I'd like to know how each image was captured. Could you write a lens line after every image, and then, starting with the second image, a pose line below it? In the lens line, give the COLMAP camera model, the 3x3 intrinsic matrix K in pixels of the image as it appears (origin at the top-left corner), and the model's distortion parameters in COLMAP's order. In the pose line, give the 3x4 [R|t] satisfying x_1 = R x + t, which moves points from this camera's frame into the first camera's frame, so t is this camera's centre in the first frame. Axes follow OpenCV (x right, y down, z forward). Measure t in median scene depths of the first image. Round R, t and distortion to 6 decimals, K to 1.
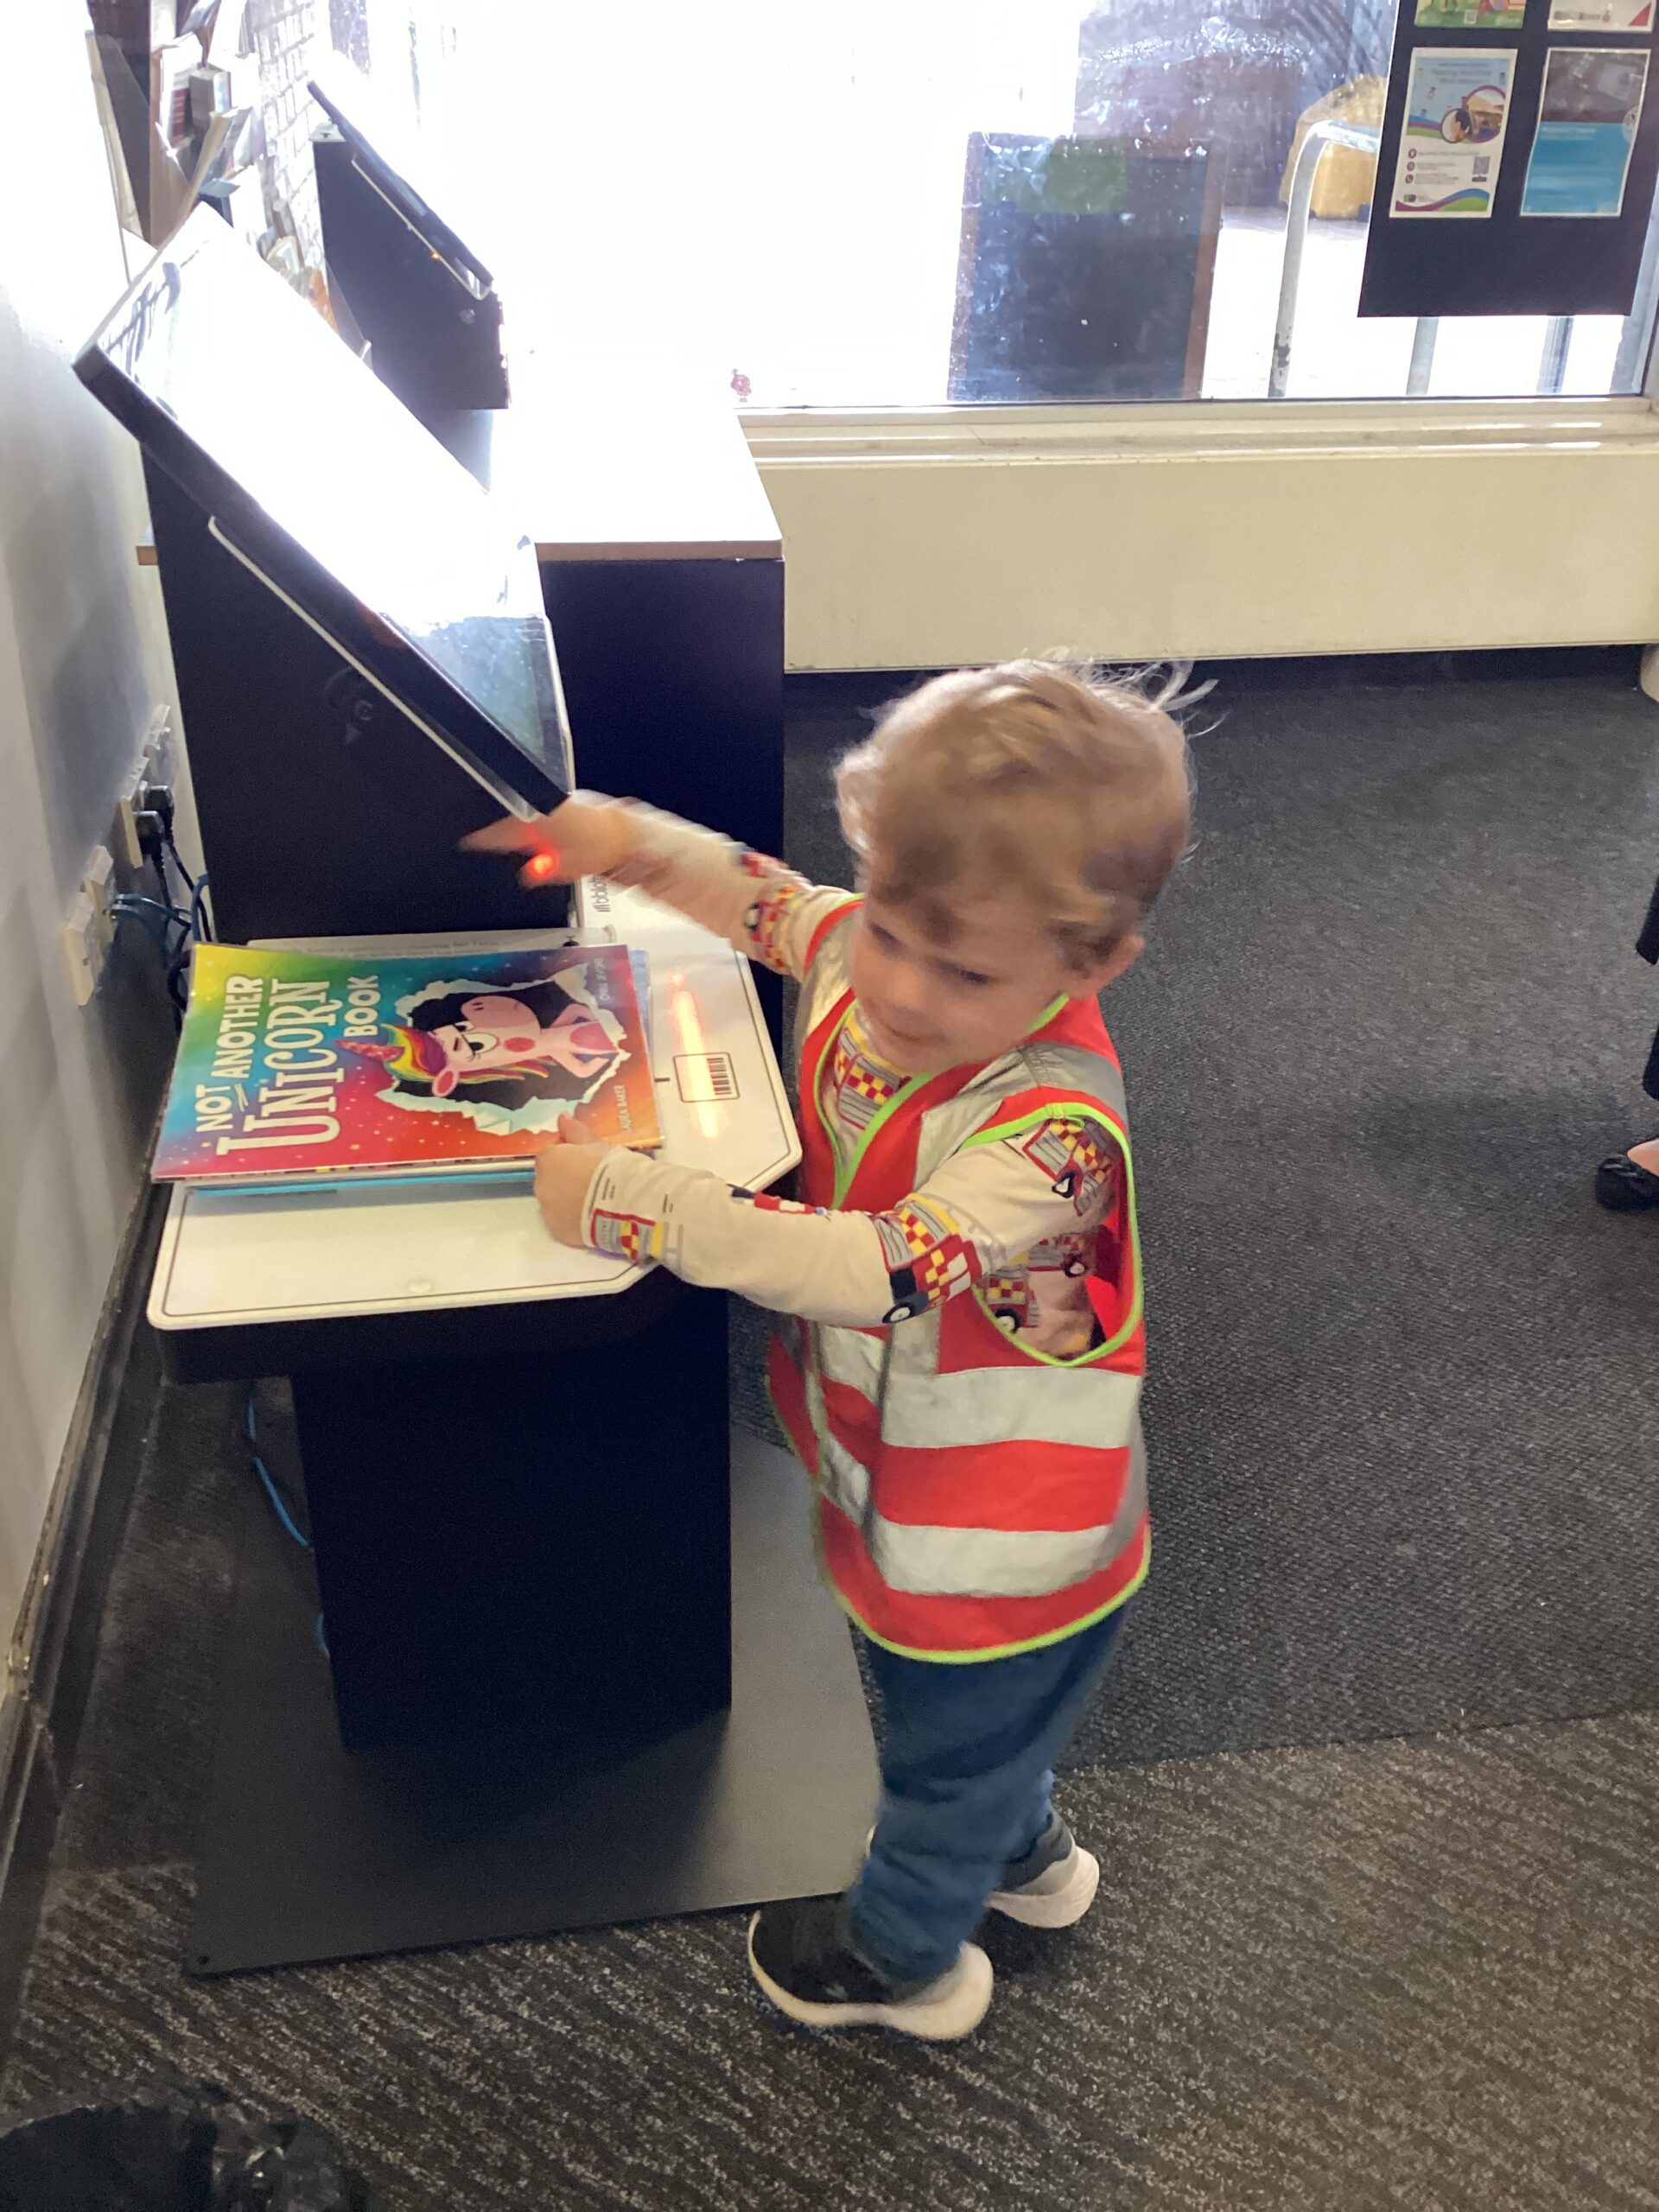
lens RADIAL K [[2026.1, 0, 840.8], [0, 2026.1, 1105.7], [0, 0, 1]] dist [0.100635, -0.198794]
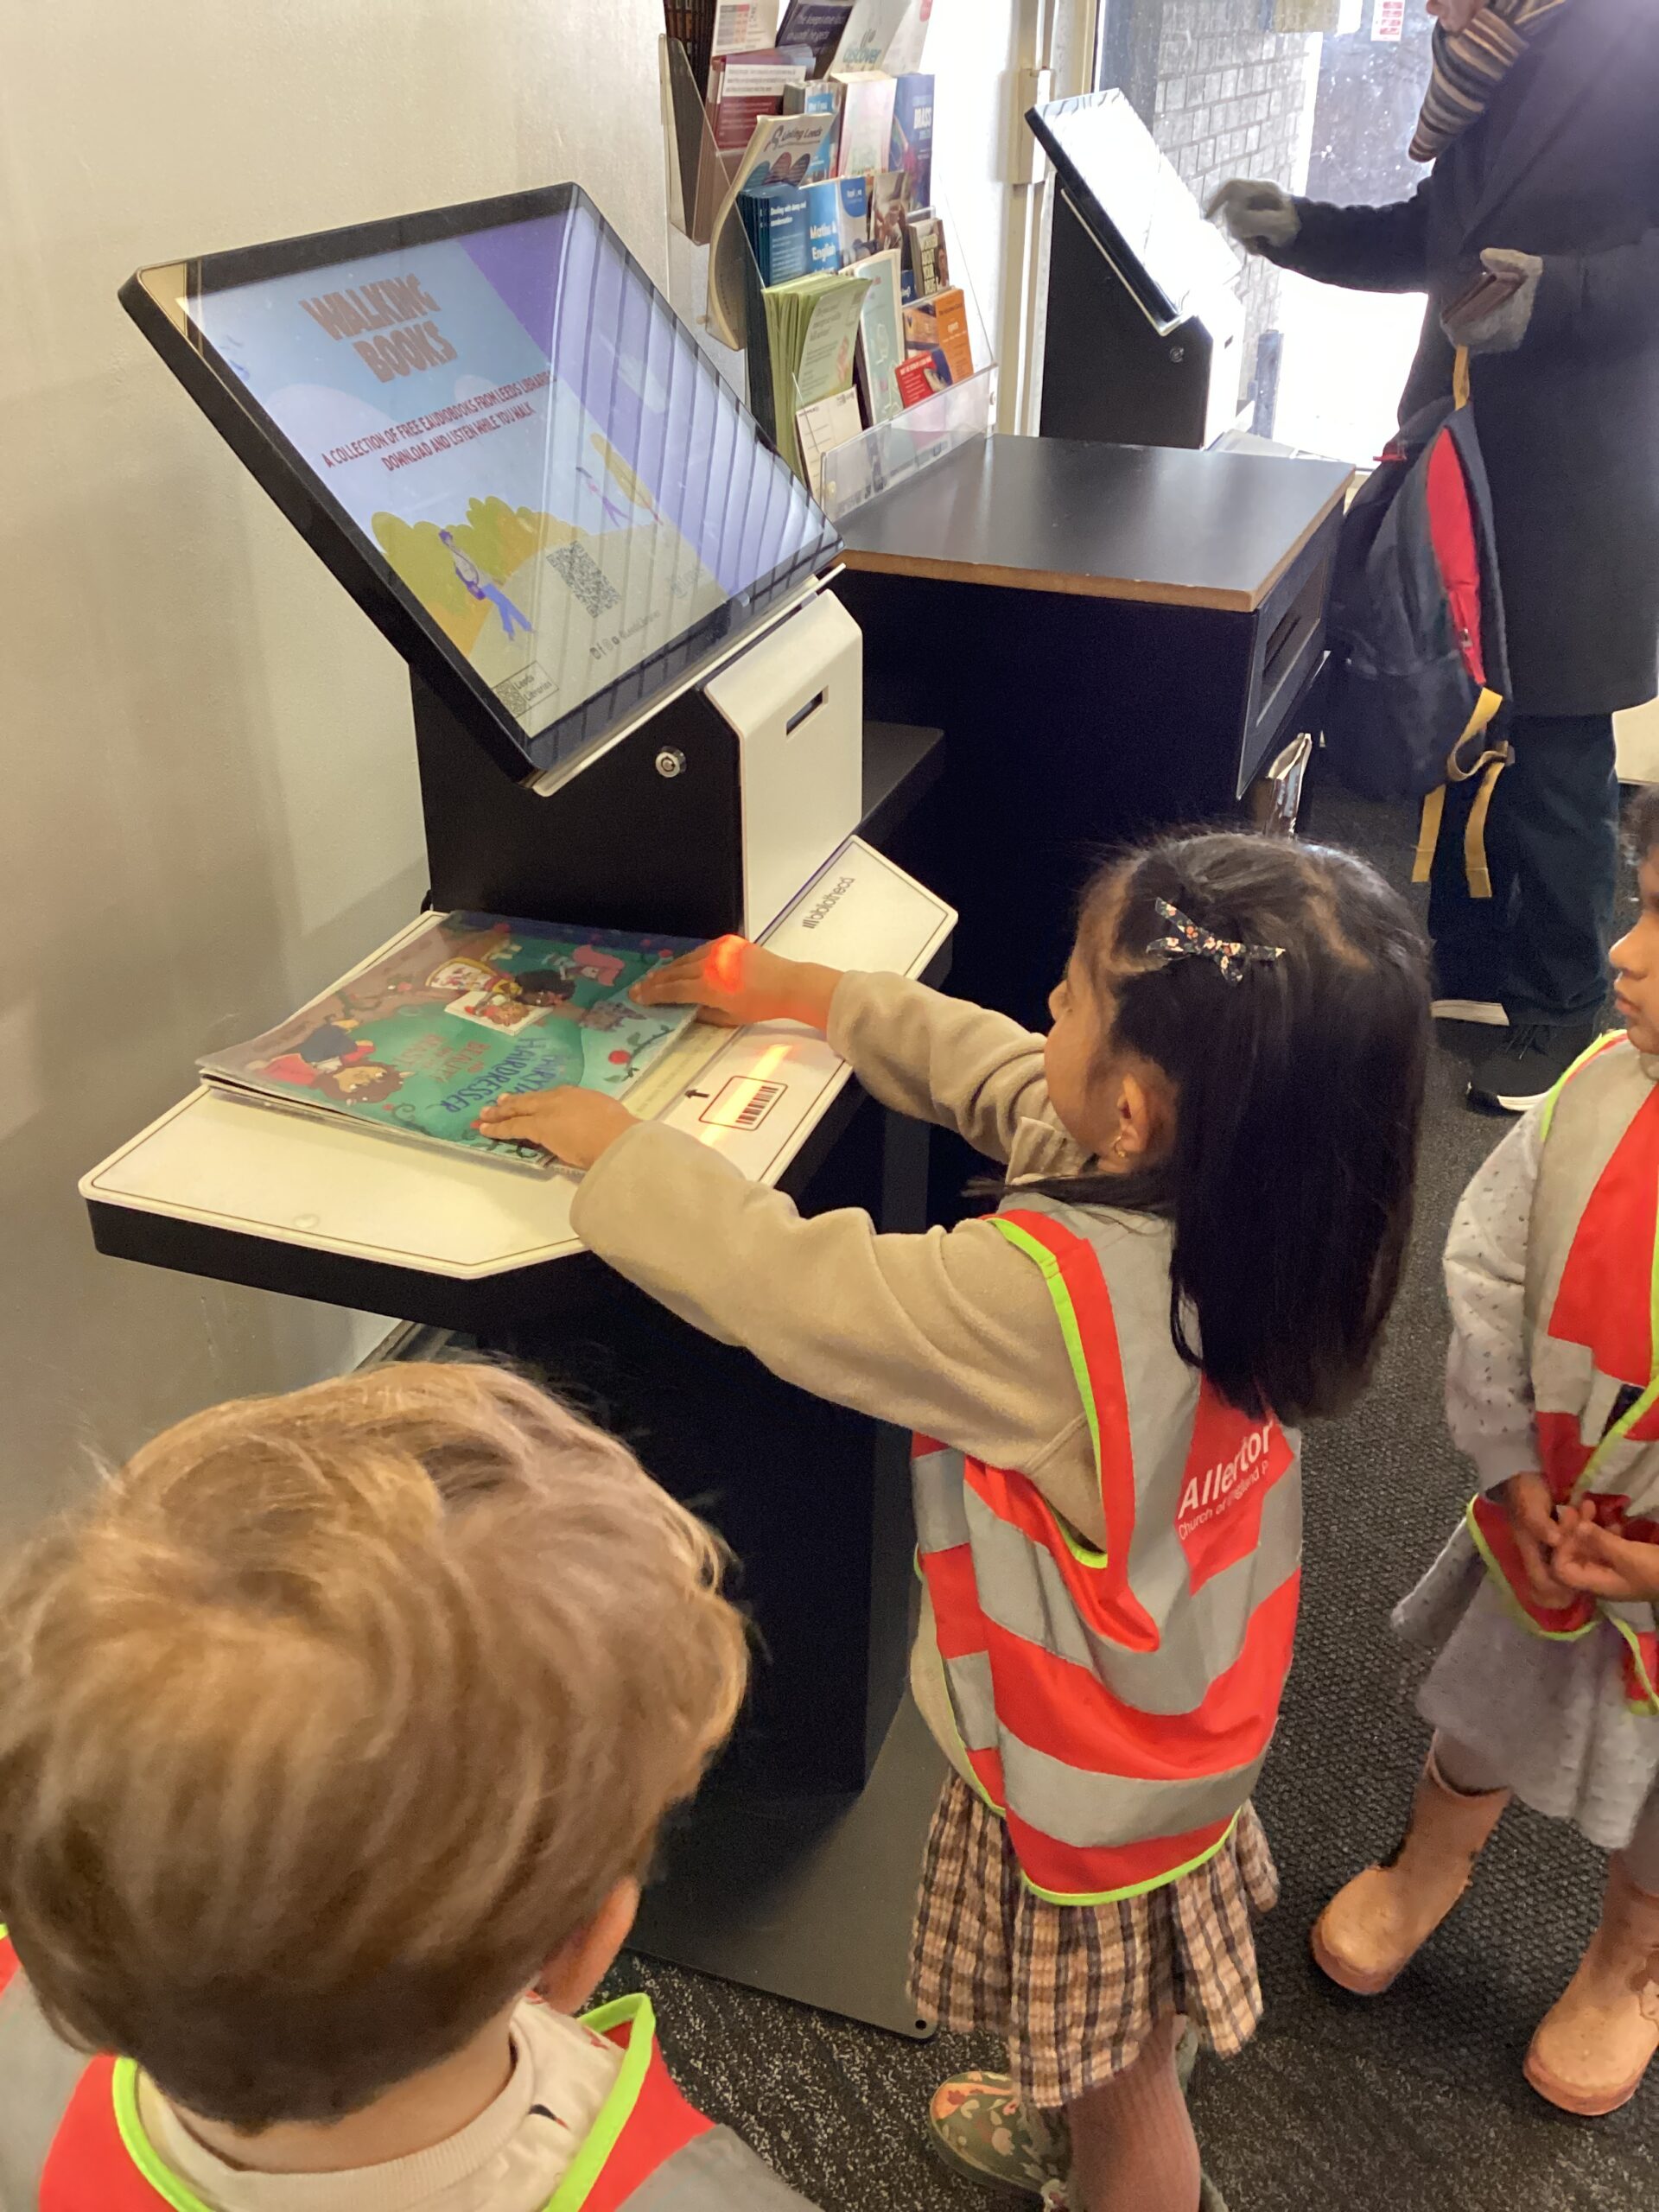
lens RADIAL K [[1999.4, 0, 829.5], [0, 1999.4, 1106.0], [0, 0, 1]] dist [0.074498, -0.147784]
pose [[0.880538, 0.228460, -0.415282, 0.137885], [-0.240762, 0.970304, 0.023298, -0.017200], [0.408273, 0.079469, 0.909394, 0.068477]]
